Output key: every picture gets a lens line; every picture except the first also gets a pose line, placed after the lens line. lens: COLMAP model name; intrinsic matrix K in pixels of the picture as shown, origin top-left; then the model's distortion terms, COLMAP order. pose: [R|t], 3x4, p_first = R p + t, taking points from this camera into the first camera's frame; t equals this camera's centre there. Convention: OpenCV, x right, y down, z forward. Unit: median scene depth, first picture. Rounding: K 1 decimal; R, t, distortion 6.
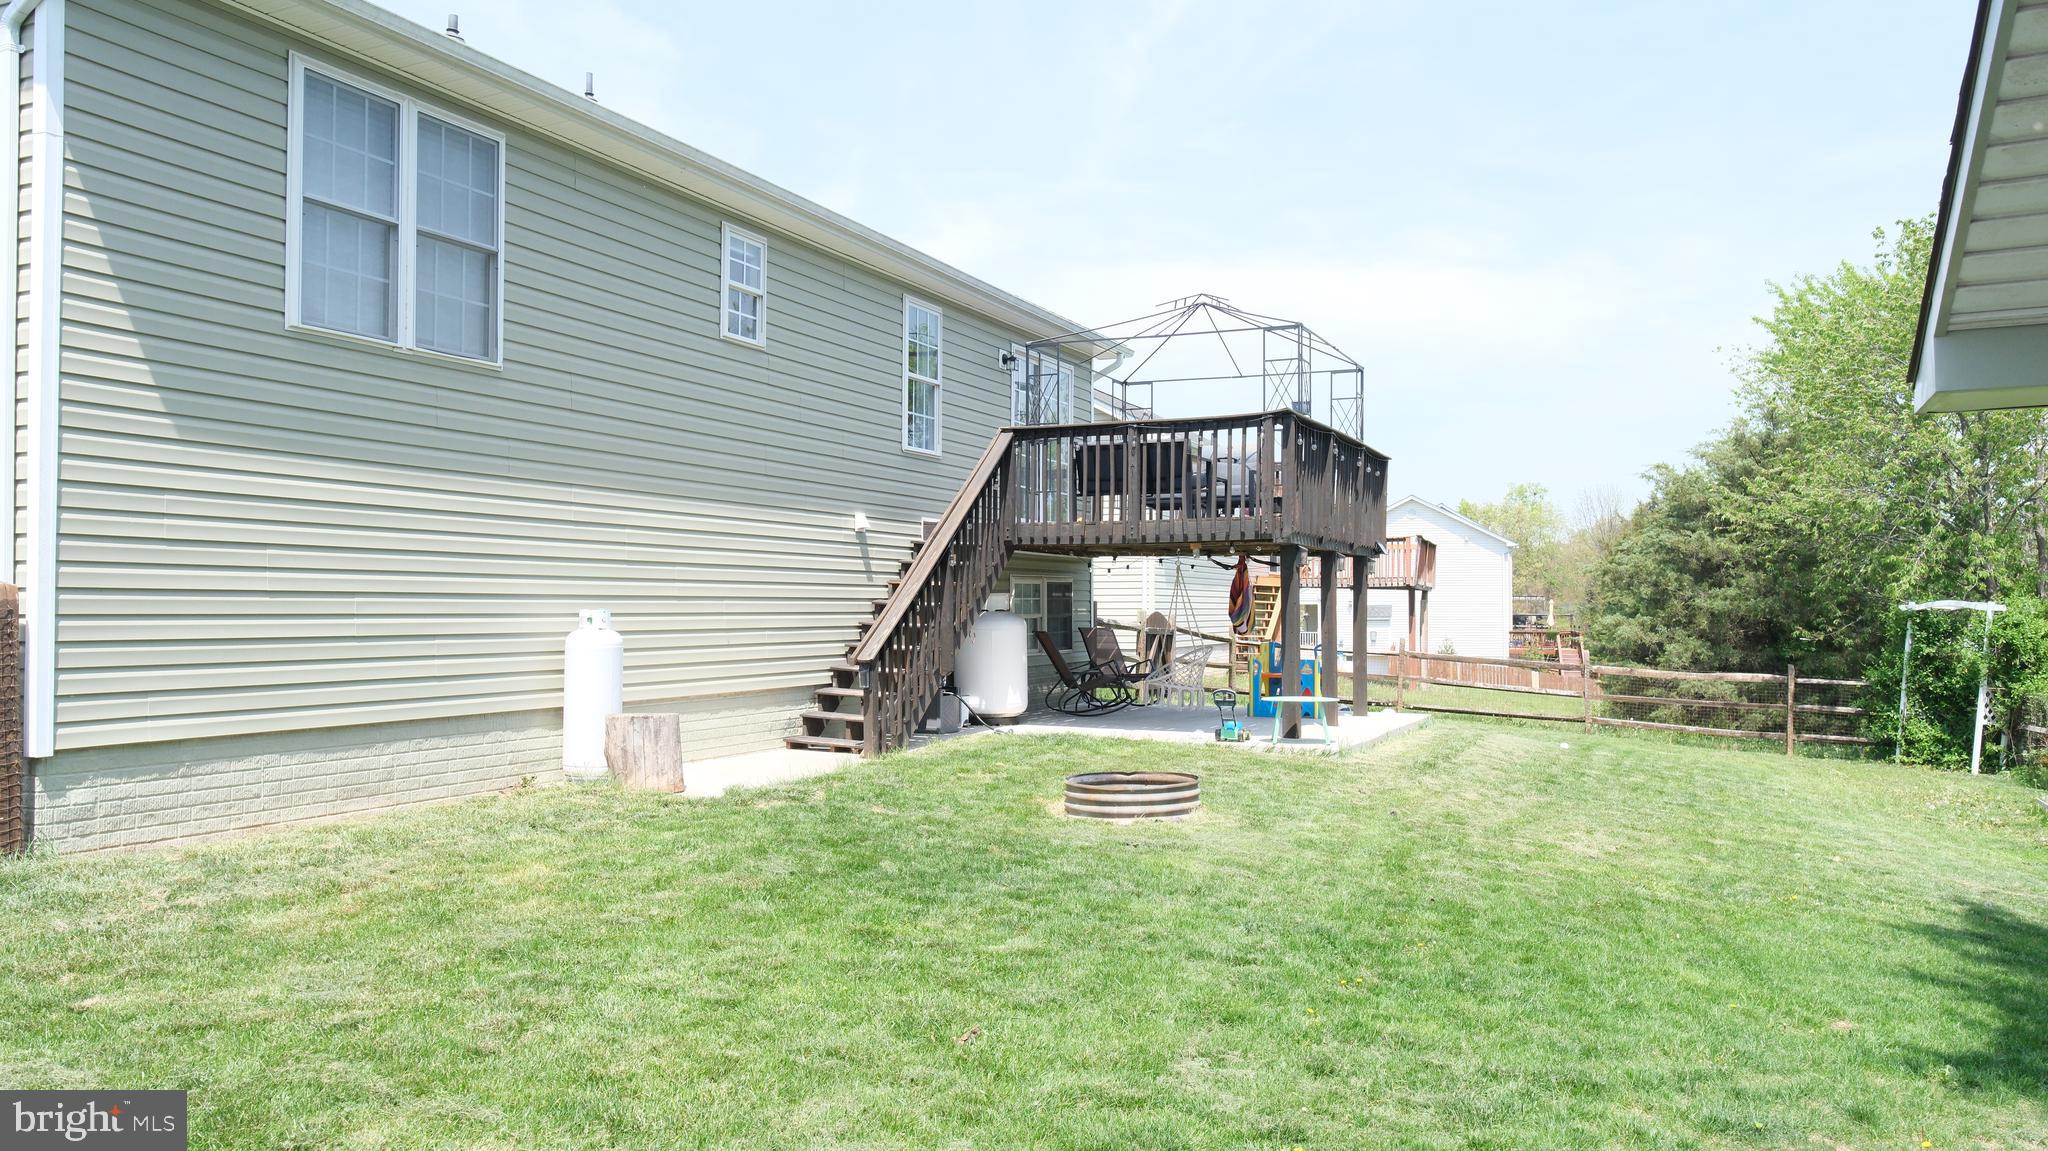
lens RADIAL K [[1515.5, 0, 1024.0], [0, 1515.5, 575.5], [0, 0, 1]] dist [0.005343, 0.001406]
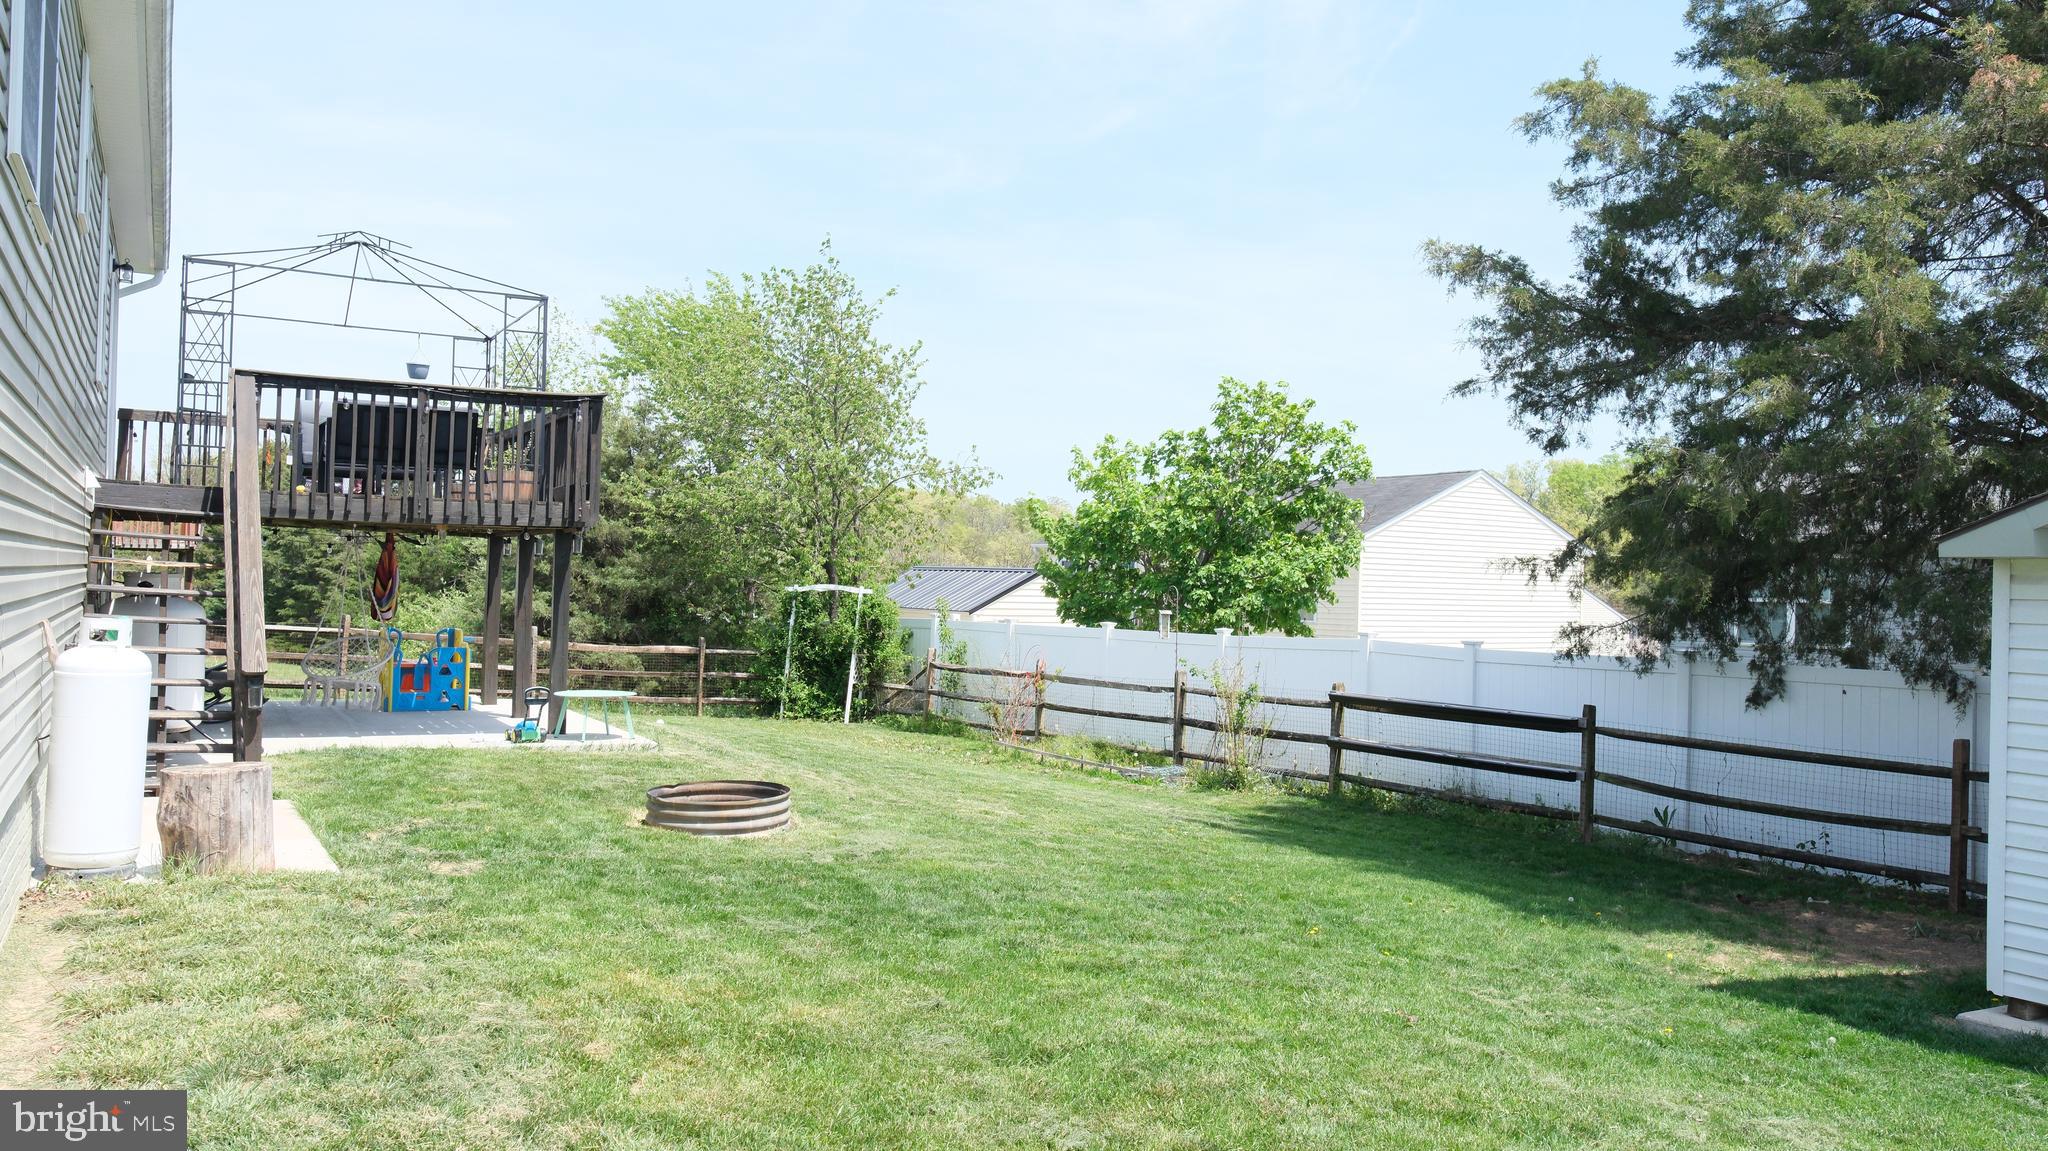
lens RADIAL K [[1515.5, 0, 1024.0], [0, 1515.5, 575.5], [0, 0, 1]] dist [0.005343, 0.001406]
pose [[0.598382, 0.015268, 0.801065, -0.289994], [-0.038776, 0.999199, 0.009921, -0.009390], [-0.800272, -0.036999, 0.598495, 0.137375]]
